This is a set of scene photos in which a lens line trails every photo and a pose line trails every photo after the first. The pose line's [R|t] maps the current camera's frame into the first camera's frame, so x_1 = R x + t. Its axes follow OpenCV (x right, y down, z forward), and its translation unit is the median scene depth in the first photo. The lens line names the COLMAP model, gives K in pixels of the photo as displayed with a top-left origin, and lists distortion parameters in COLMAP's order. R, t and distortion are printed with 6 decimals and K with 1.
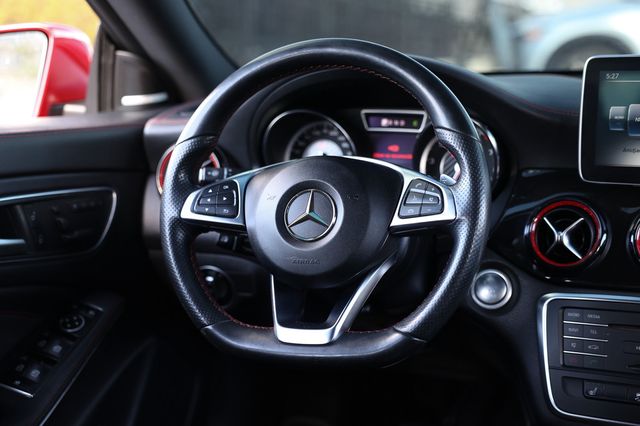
lens RADIAL K [[1010.5, 0, 317.8], [0, 1010.5, 212.2], [0, 0, 1]] dist [0.160431, 0.000000]
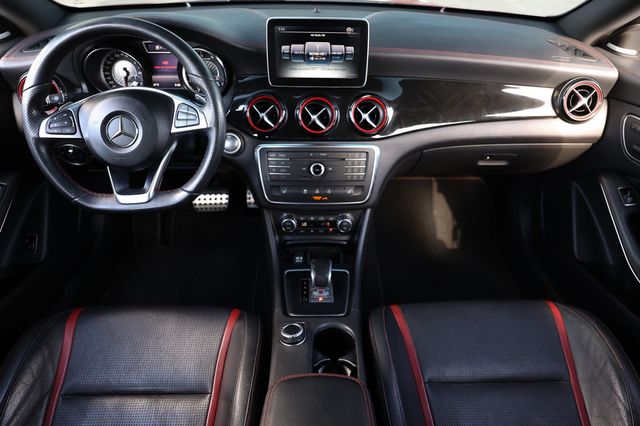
lens RADIAL K [[454.1, 0, 332.8], [0, 454.1, 208.7], [0, 0, 1]] dist [-0.101754, 0.069856]
pose [[0.921100, -0.190725, 0.339409, 0.038484], [0.039554, 0.913119, 0.405770, -0.158471], [-0.387311, -0.360329, 0.848618, 0.167247]]
